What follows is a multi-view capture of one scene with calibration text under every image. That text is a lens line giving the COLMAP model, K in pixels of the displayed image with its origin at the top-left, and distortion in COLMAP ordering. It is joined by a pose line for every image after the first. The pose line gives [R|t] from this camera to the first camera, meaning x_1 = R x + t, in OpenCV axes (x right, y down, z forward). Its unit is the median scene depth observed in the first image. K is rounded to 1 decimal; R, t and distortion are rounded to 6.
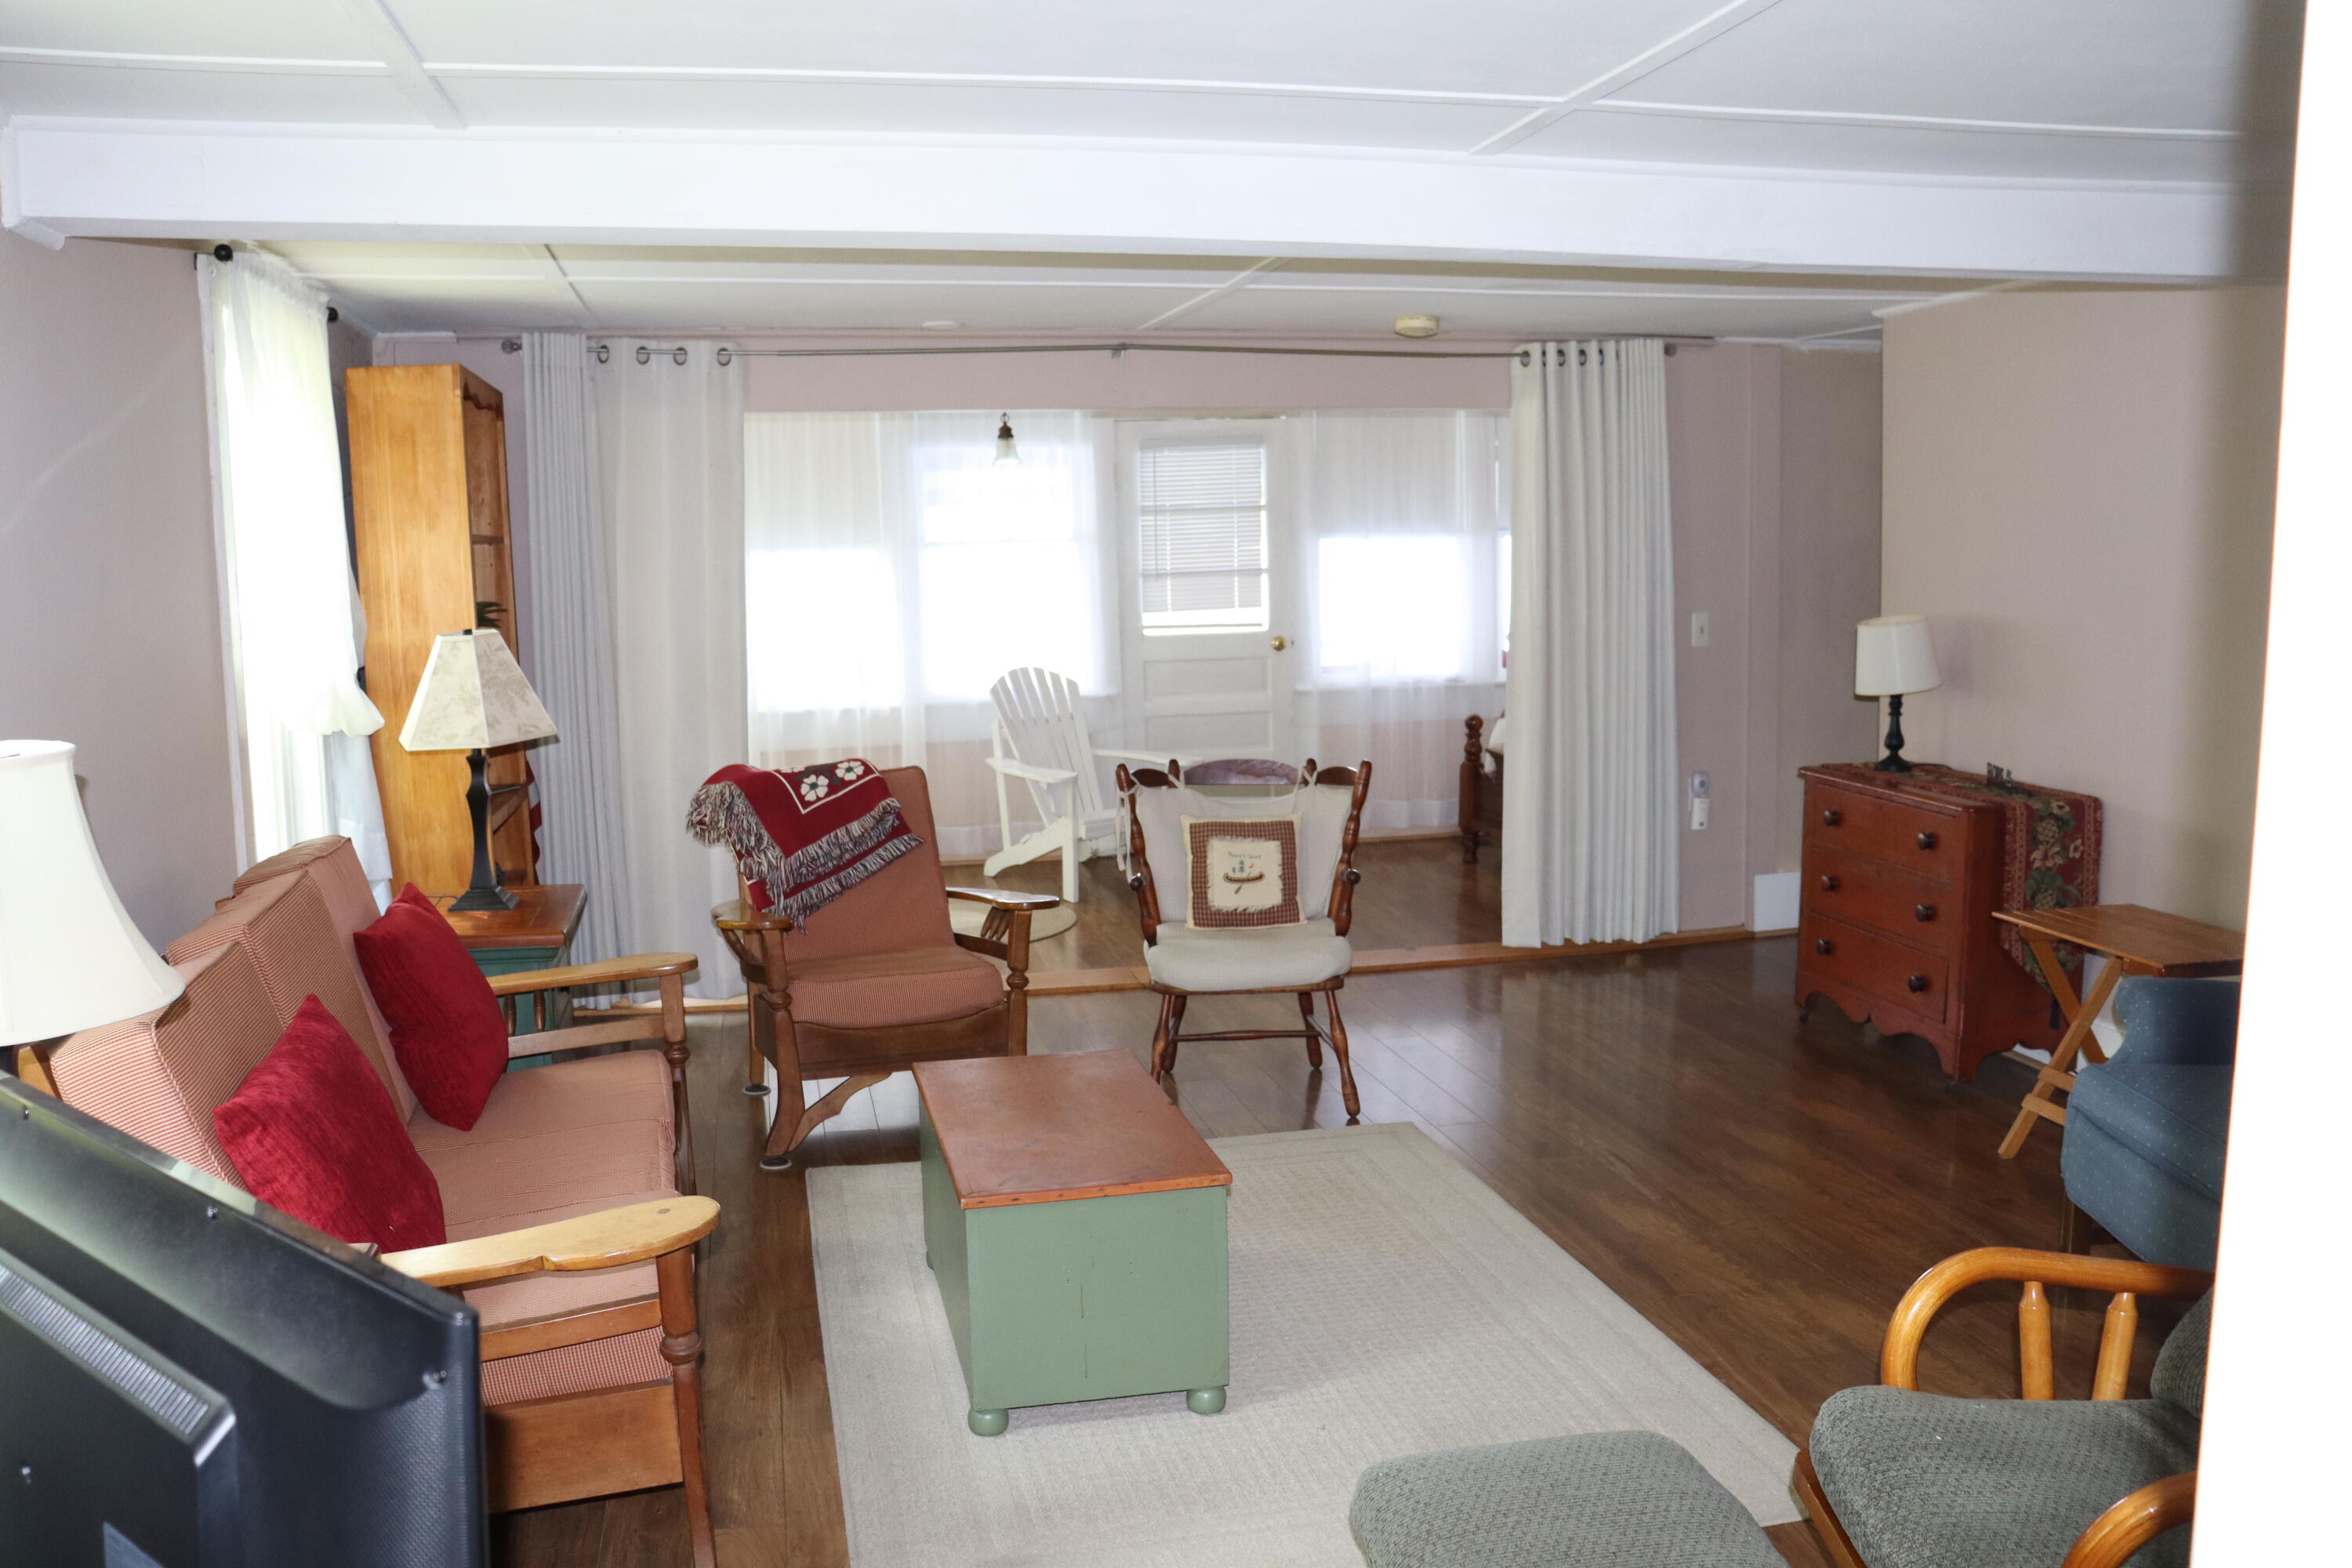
lens RADIAL K [[1933.6, 0, 1168.6], [0, 1933.6, 791.3], [0, 0, 1]] dist [-0.177556, 0.162429]
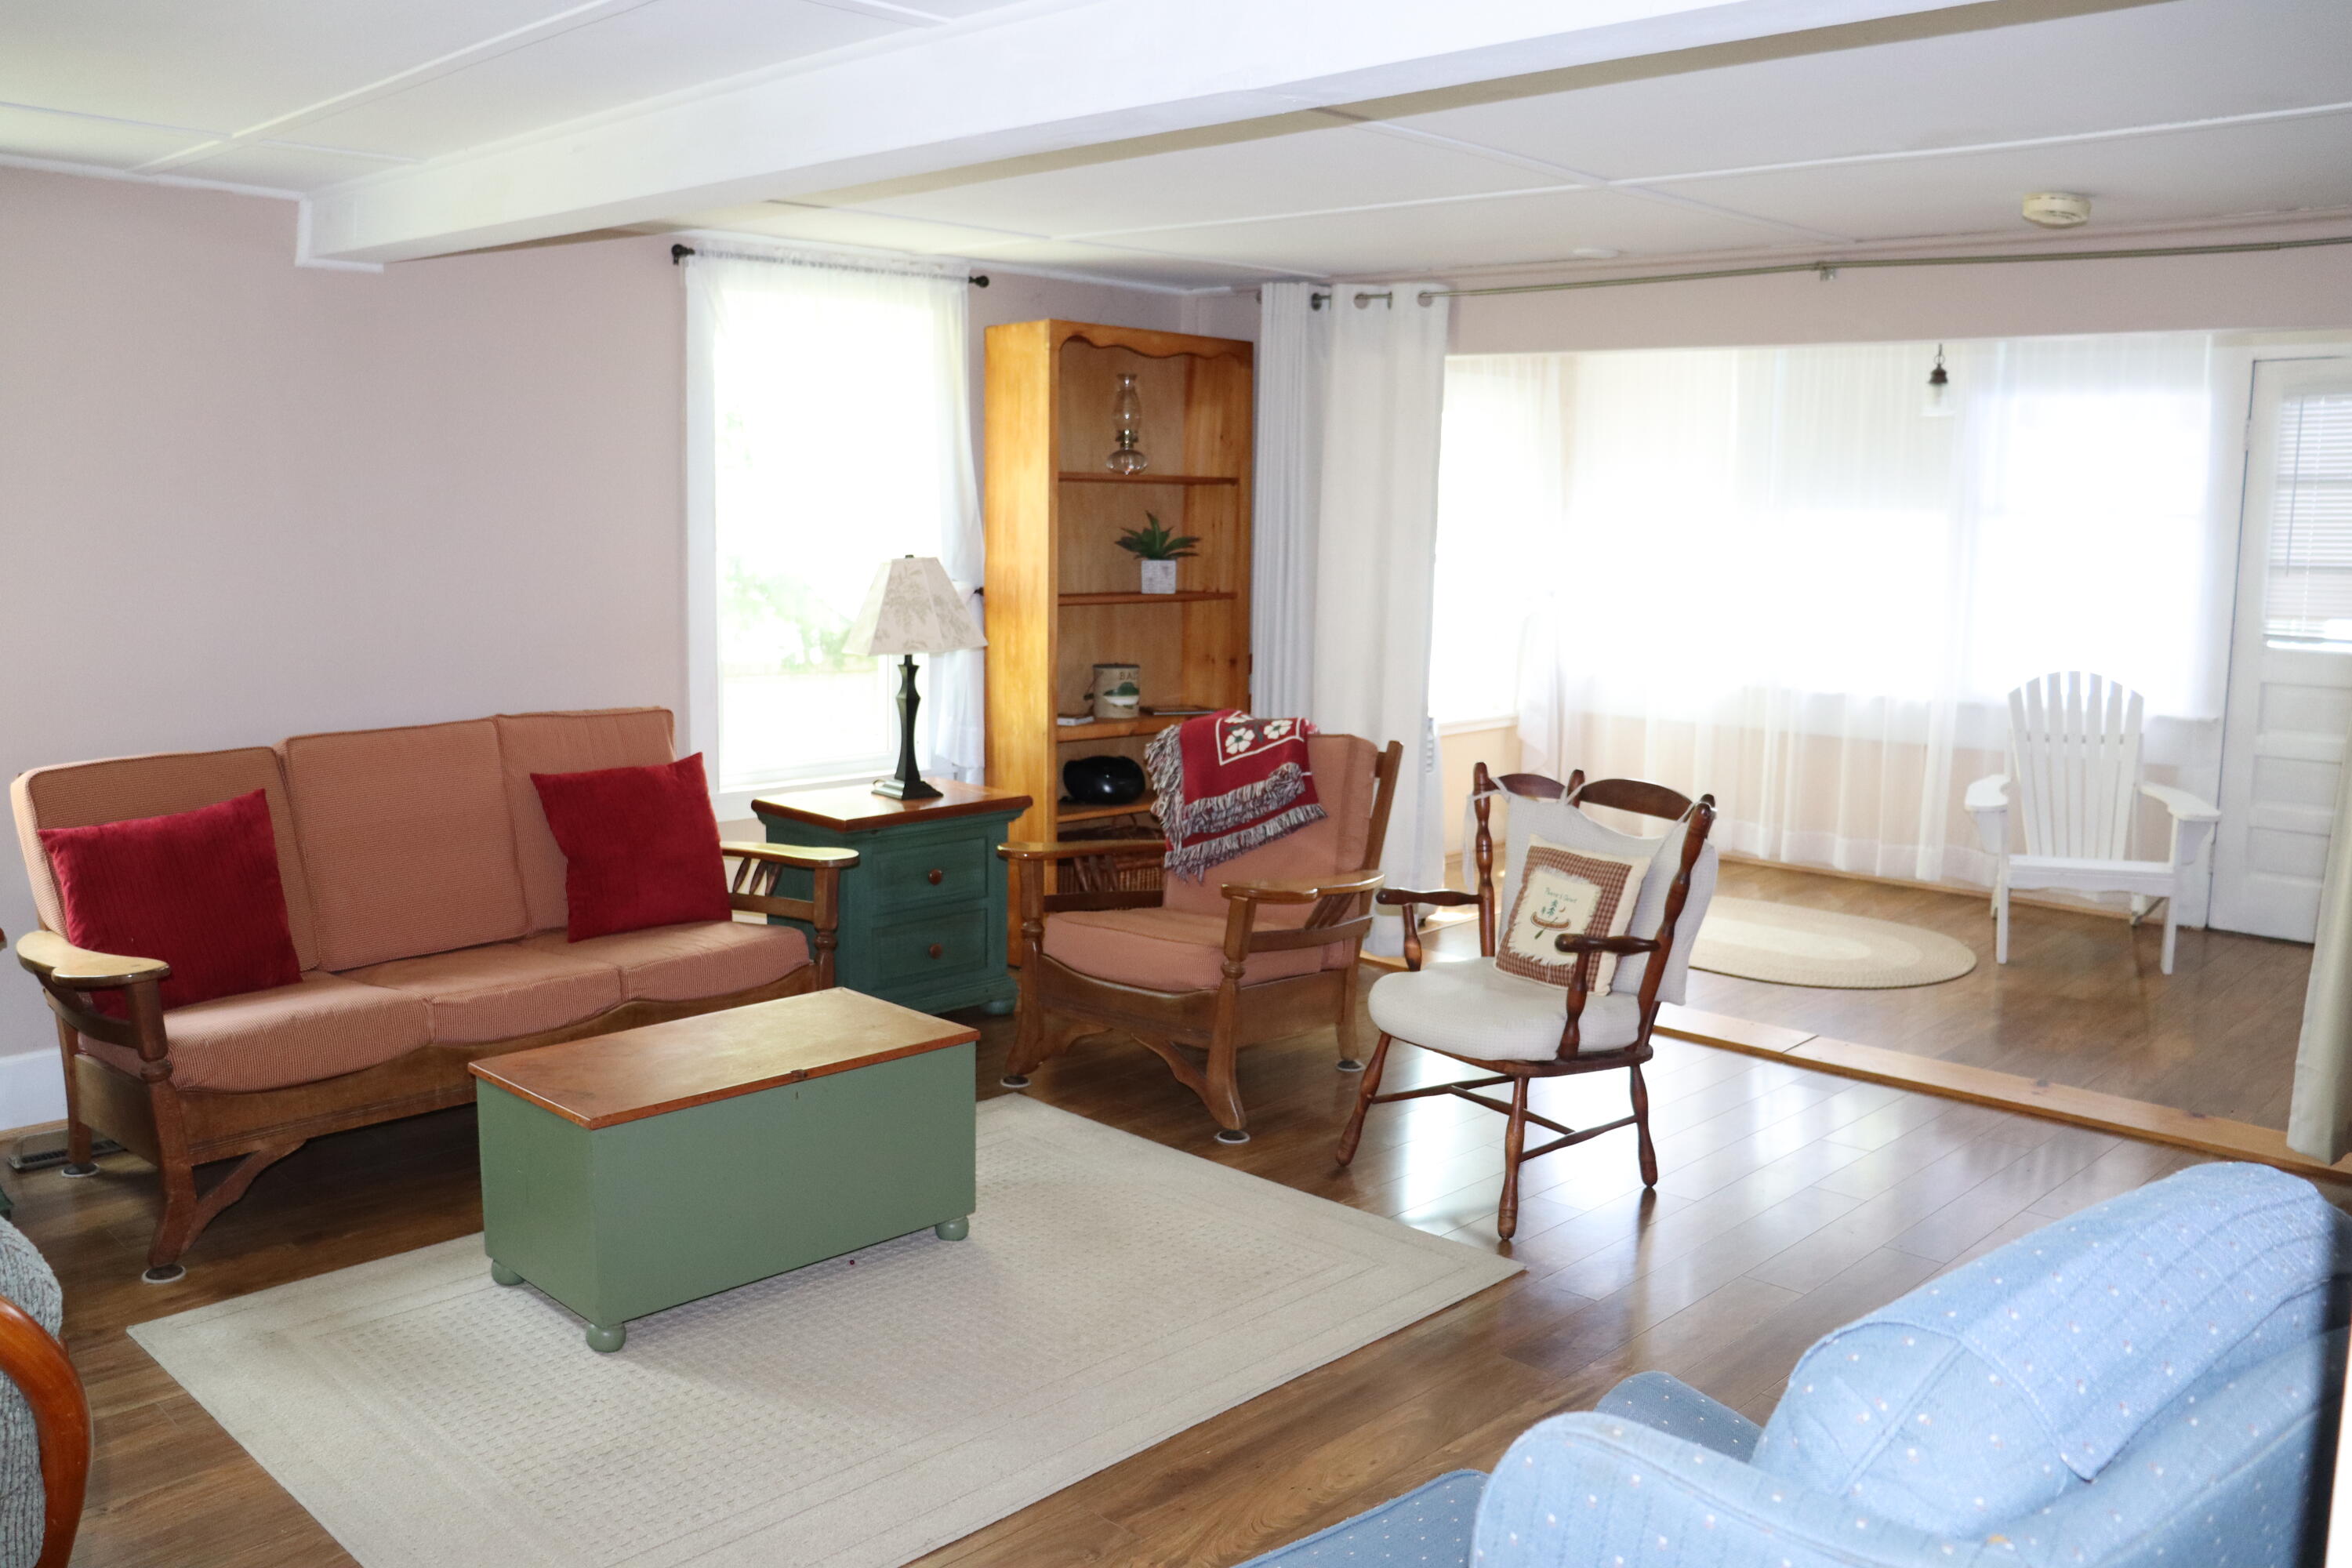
lens RADIAL K [[1933.6, 0, 1168.6], [0, 1933.6, 791.3], [0, 0, 1]] dist [-0.177556, 0.162429]
pose [[0.548803, 0.151091, -0.822184, 0.602311], [-0.130503, 0.986957, 0.094261, -0.063874], [0.825702, 0.055567, 0.561363, 0.414443]]
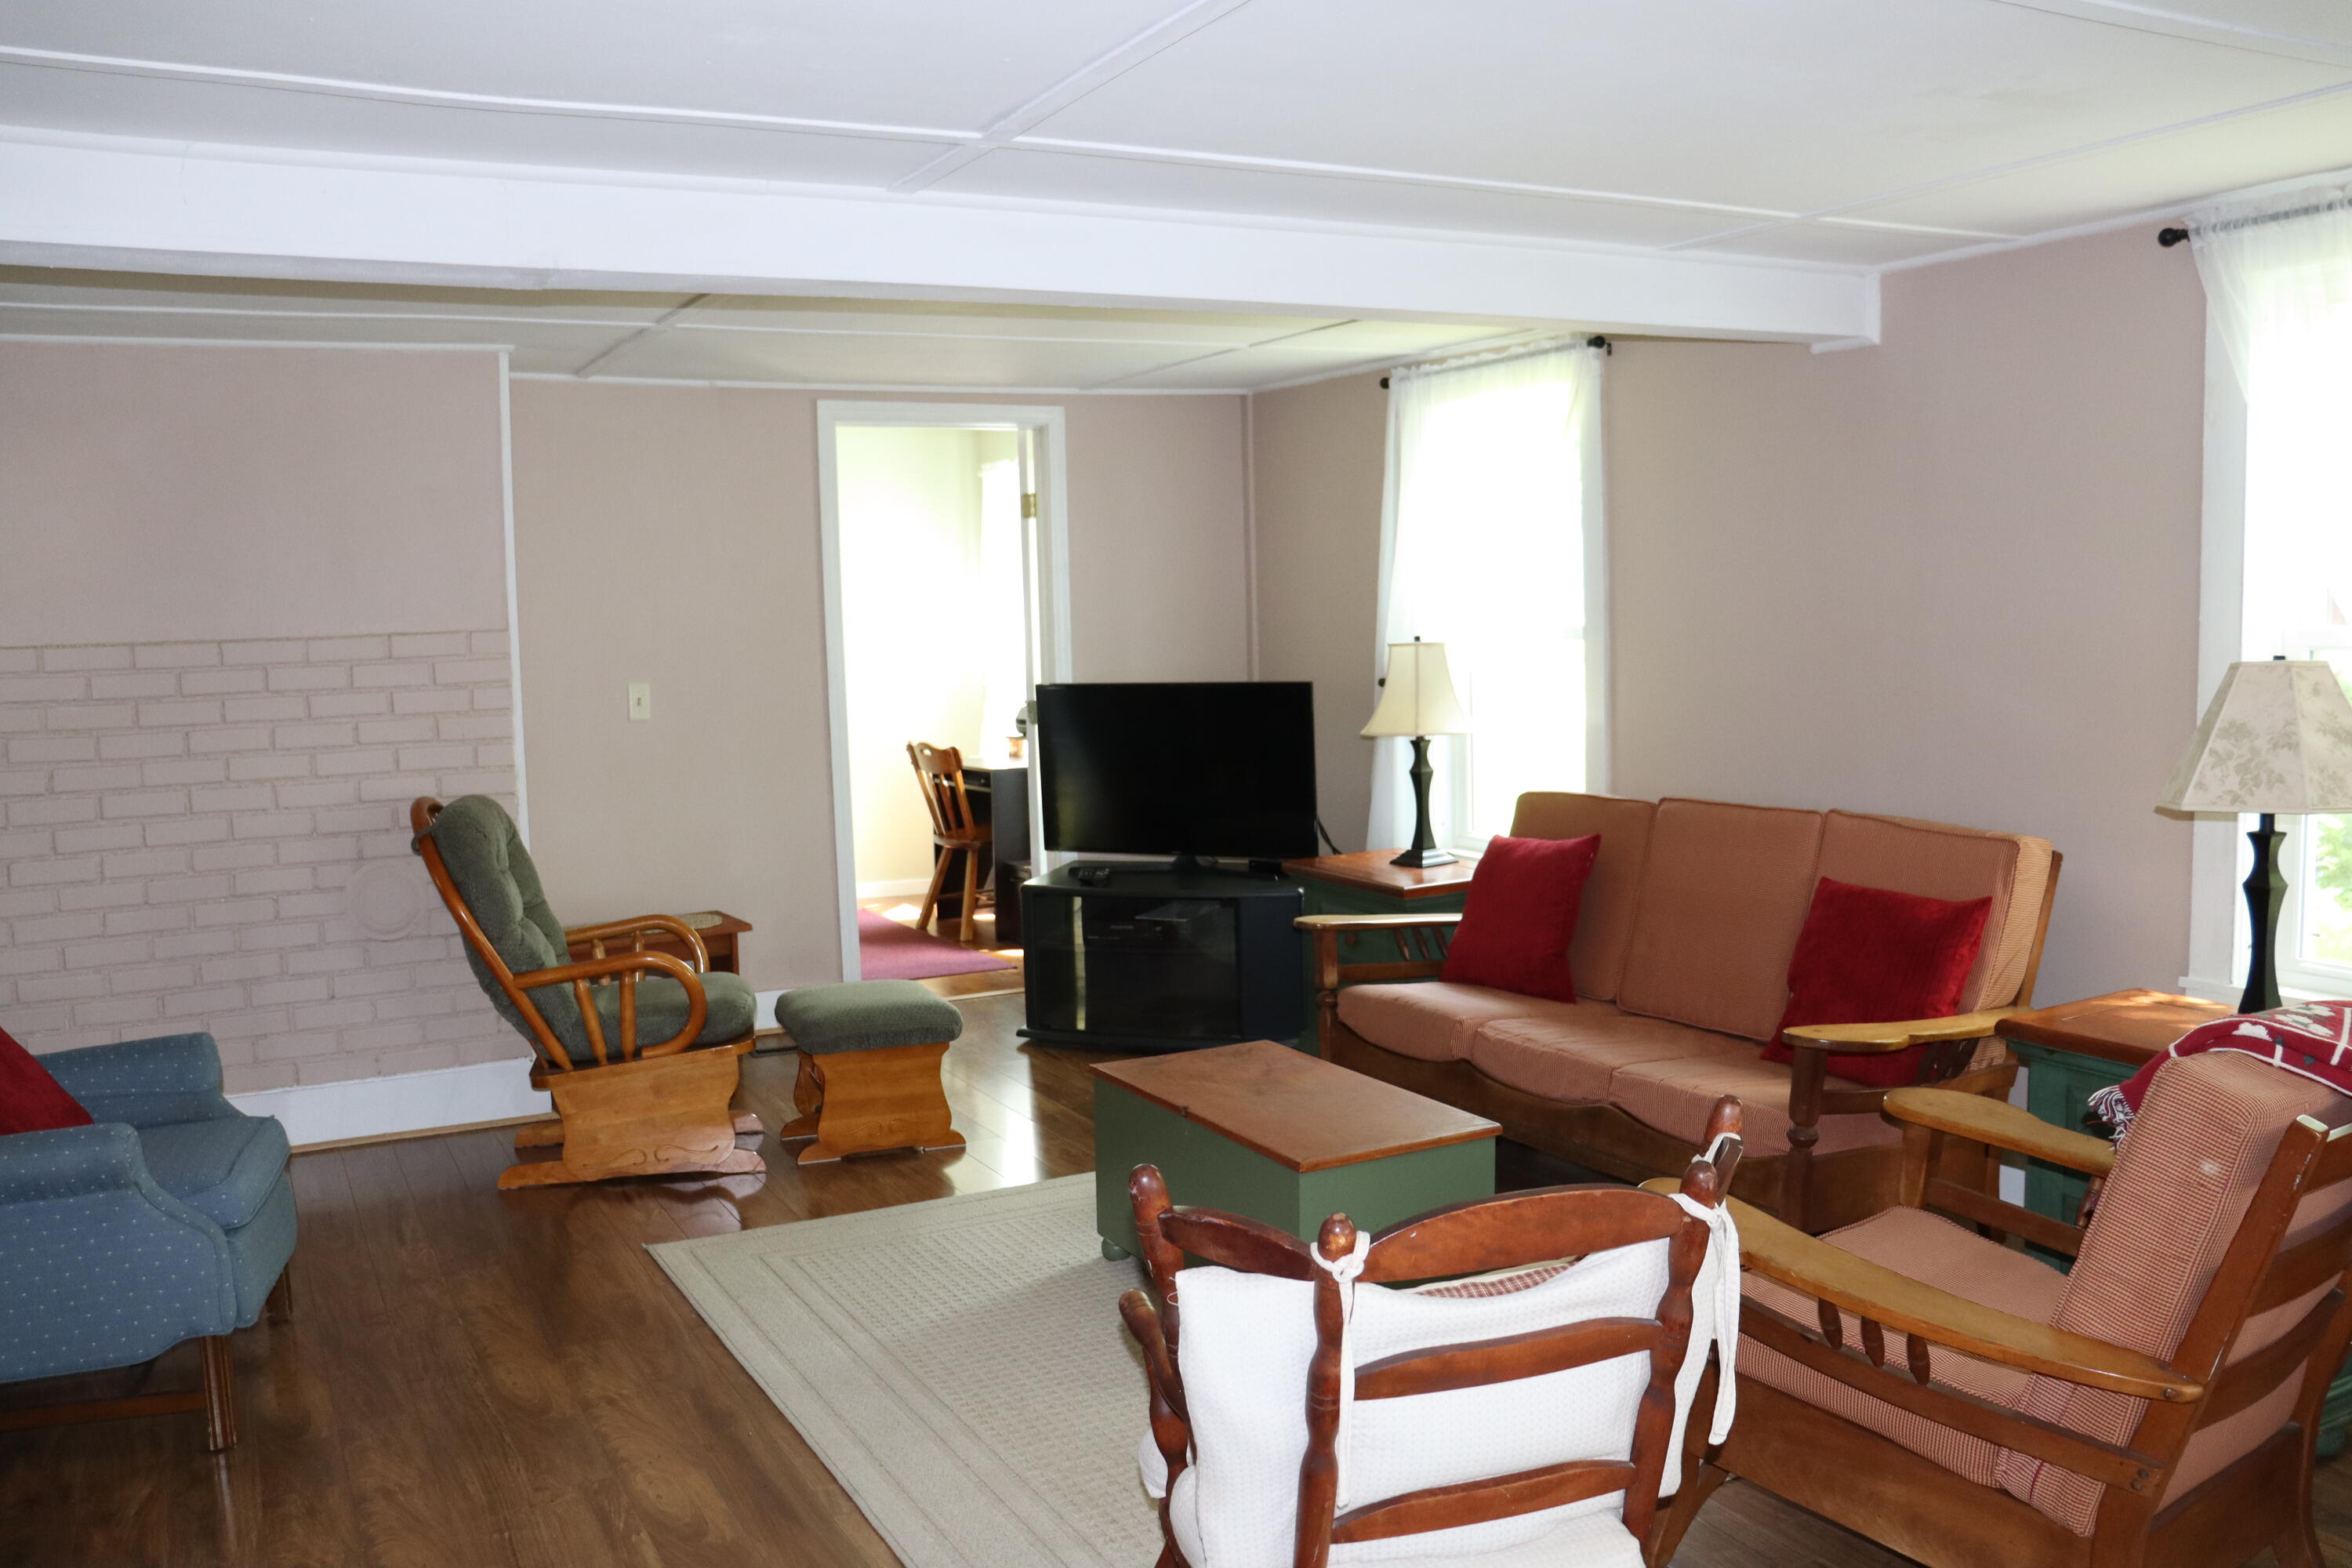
lens RADIAL K [[1933.6, 0, 1168.6], [0, 1933.6, 791.3], [0, 0, 1]] dist [-0.177556, 0.162429]
pose [[-0.962487, 0.060914, -0.264401, 0.195905], [0.000773, 0.975085, 0.221829, -0.162422], [0.271326, 0.213303, -0.938554, 1.323329]]
